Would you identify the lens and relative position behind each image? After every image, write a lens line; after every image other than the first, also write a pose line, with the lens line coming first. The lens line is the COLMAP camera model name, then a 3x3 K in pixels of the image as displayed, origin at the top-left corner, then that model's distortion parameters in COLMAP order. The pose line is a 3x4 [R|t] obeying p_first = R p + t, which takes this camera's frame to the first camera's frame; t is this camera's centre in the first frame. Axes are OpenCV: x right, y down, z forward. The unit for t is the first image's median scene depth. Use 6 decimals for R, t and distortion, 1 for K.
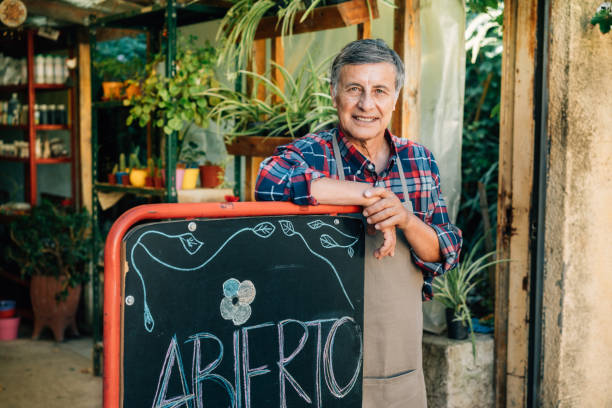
lens RADIAL K [[1014.3, 0, 305.4], [0, 1014.3, 185.3], [0, 0, 1]] dist [0.033550, -0.172469]
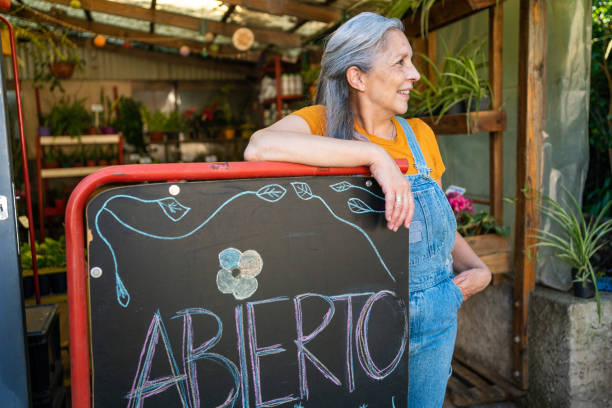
lens RADIAL K [[632.6, 0, 306.0], [0, 632.6, 204.0], [0, 0, 1]] dist [-0.010197, 0.022172]
pose [[0.940156, -0.005346, -0.340703, 0.172030], [0.022784, 0.998625, 0.047202, 0.027375], [0.339983, -0.052140, 0.938985, 0.481786]]
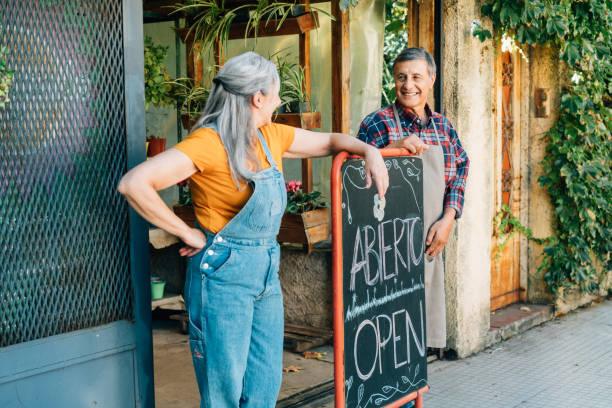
lens RADIAL K [[1014.3, 0, 305.4], [0, 1014.3, 185.3], [0, 0, 1]] dist [0.033550, -0.172469]
pose [[0.943287, -0.043941, 0.329058, -0.714875], [0.038016, 0.998979, 0.024422, 0.030411], [-0.329795, -0.010528, 0.943994, -0.544007]]
